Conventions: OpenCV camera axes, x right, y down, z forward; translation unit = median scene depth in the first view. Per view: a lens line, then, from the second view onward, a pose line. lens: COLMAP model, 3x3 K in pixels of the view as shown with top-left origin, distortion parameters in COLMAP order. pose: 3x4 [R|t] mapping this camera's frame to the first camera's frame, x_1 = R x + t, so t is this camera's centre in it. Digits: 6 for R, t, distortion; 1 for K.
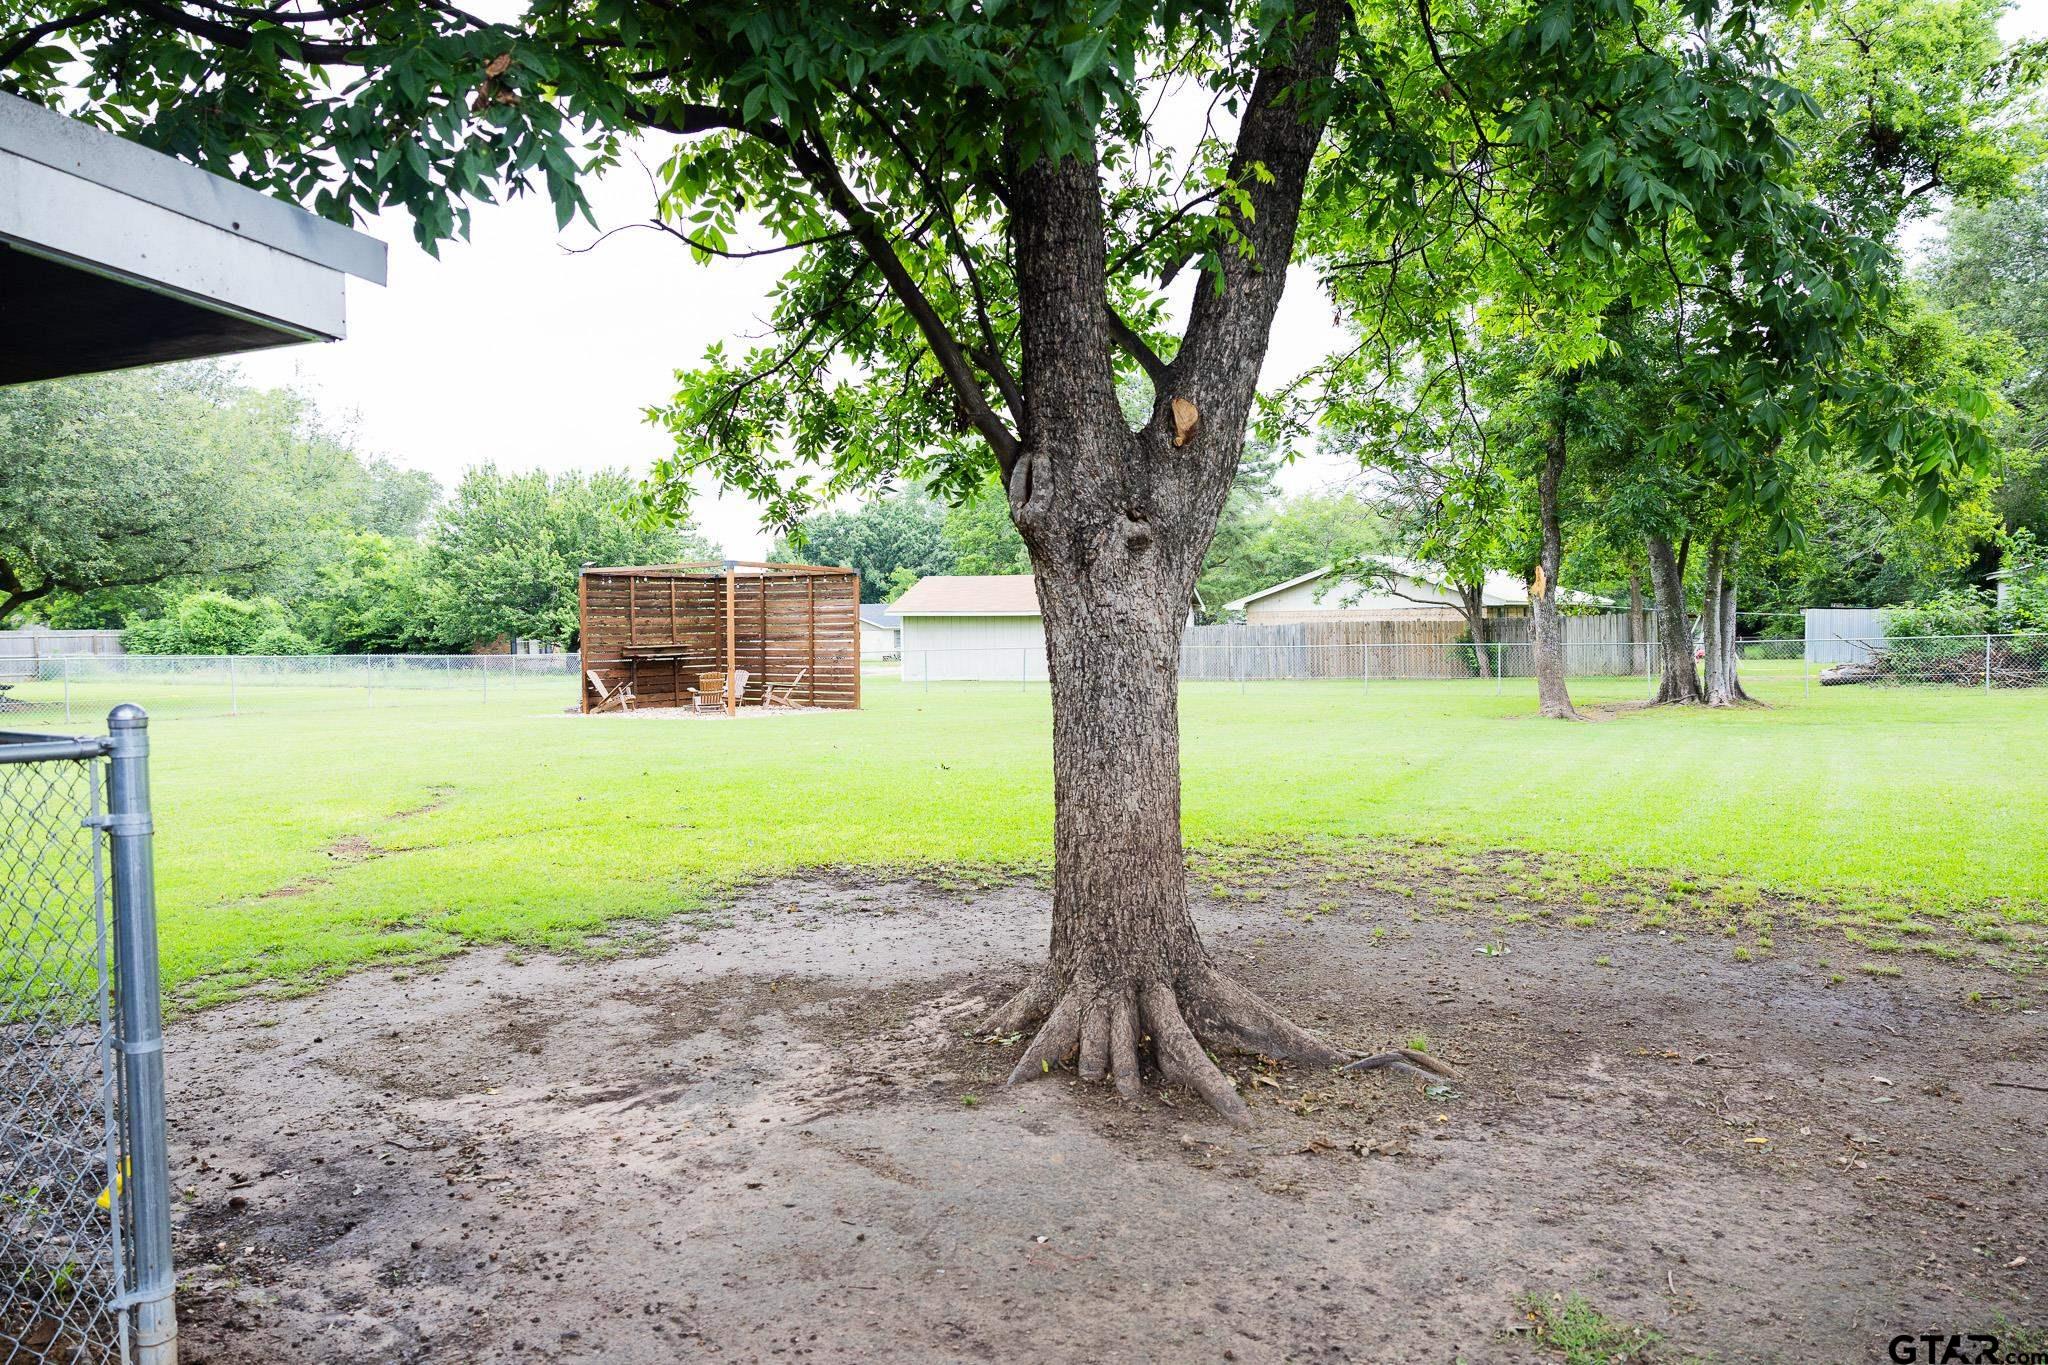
lens RADIAL K [[1381.7, 0, 1024.0], [0, 1381.7, 682.5], [0, 0, 1]] dist [0.003042, 0.006063]
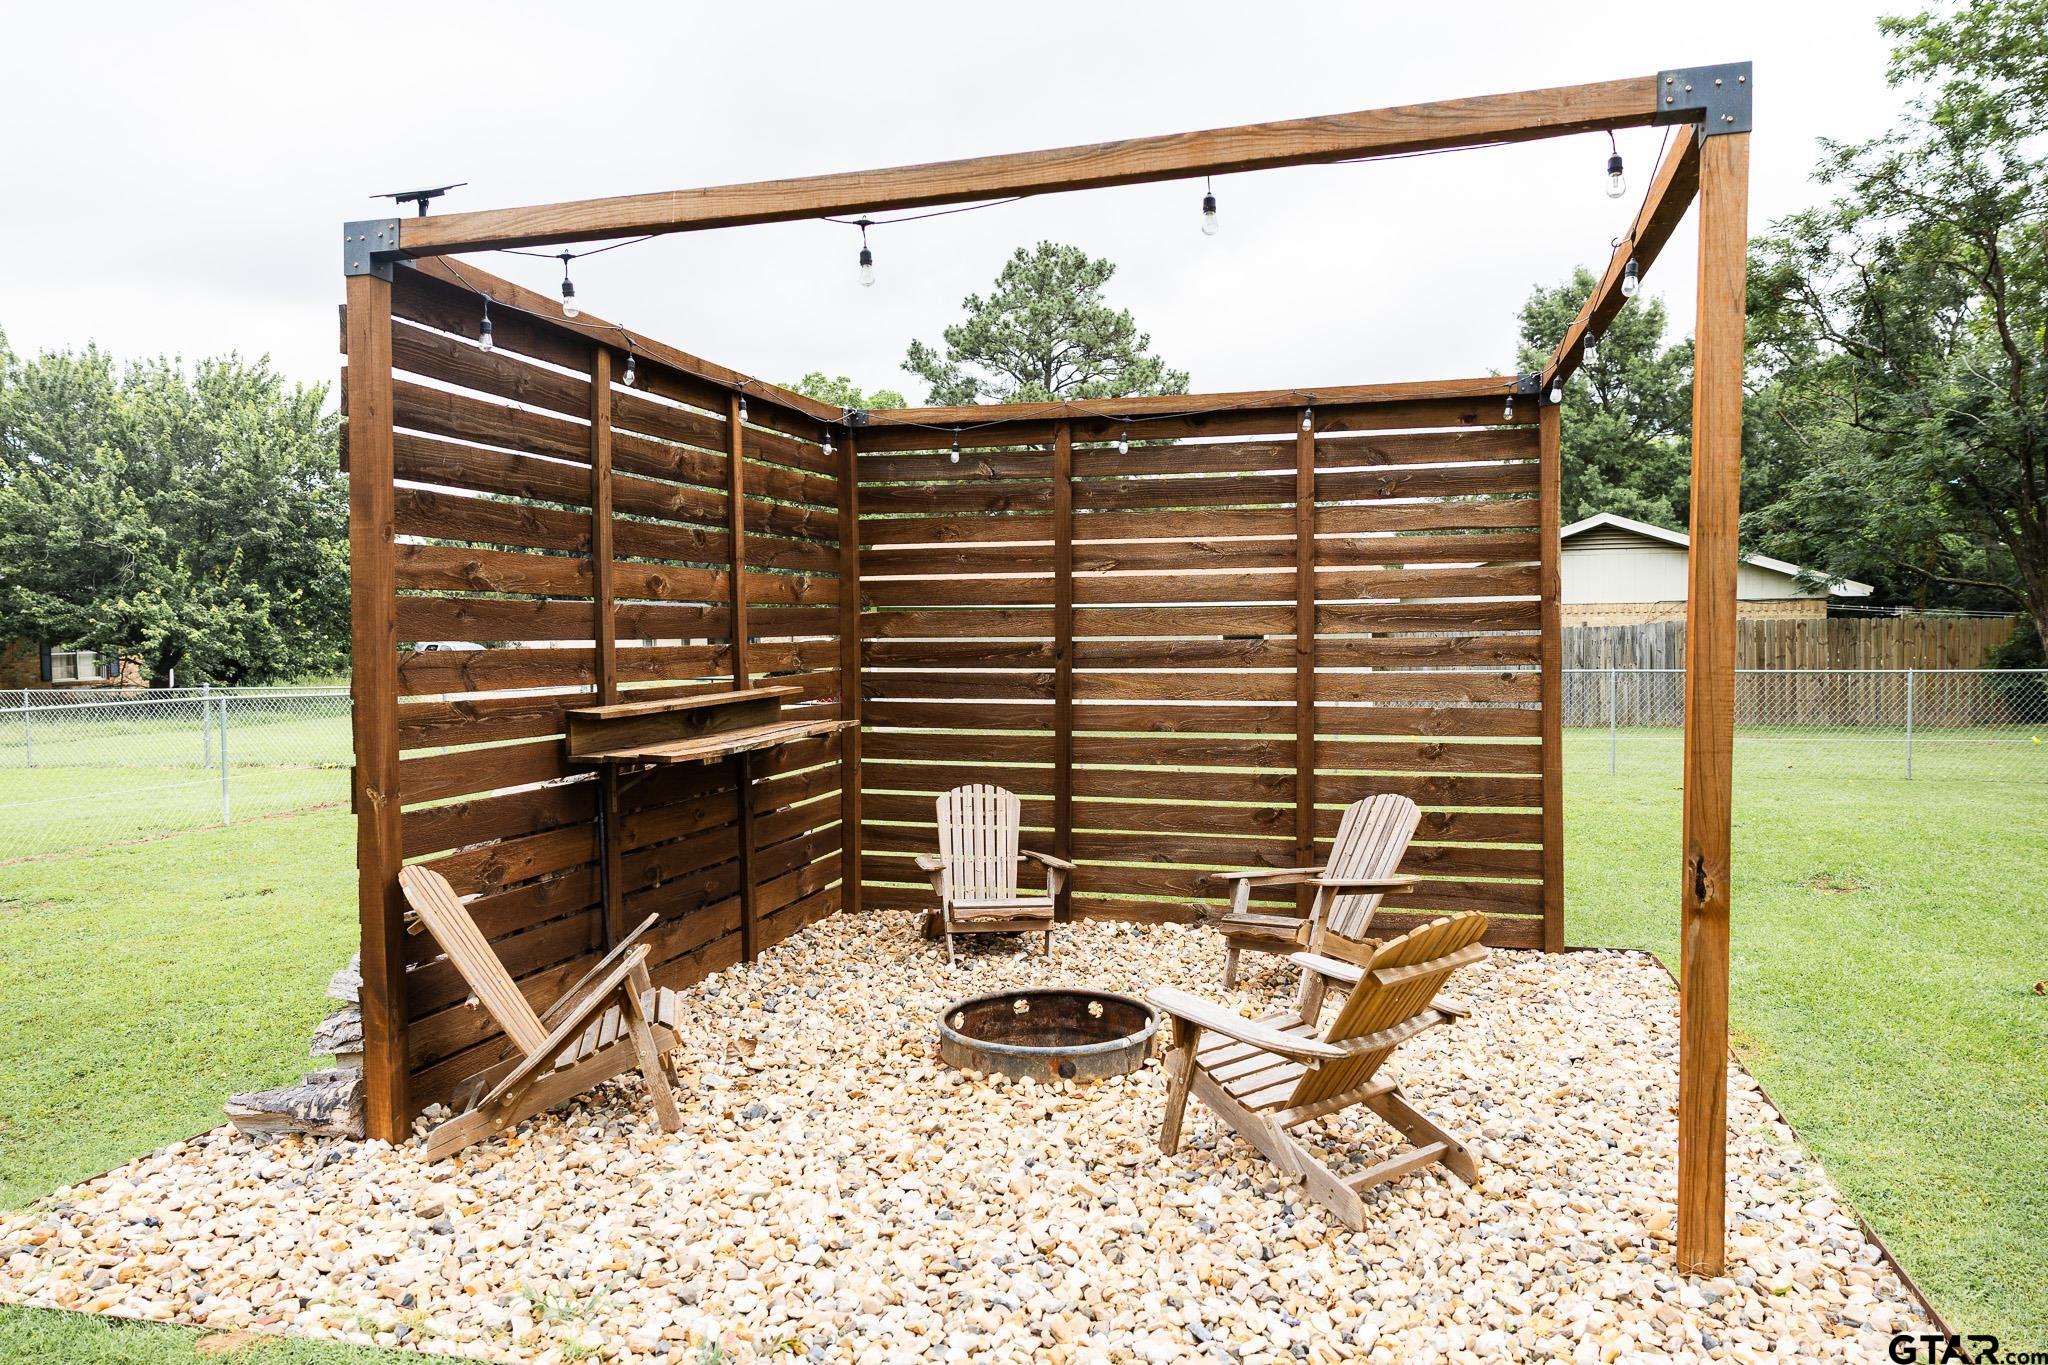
lens RADIAL K [[1381.7, 0, 1024.0], [0, 1381.7, 682.5], [0, 0, 1]] dist [0.003042, 0.006063]
pose [[0.968780, -0.004726, 0.247878, -0.138941], [0.006361, 0.999963, -0.005793, -0.013981], [-0.247841, 0.007189, 0.968774, 0.402578]]
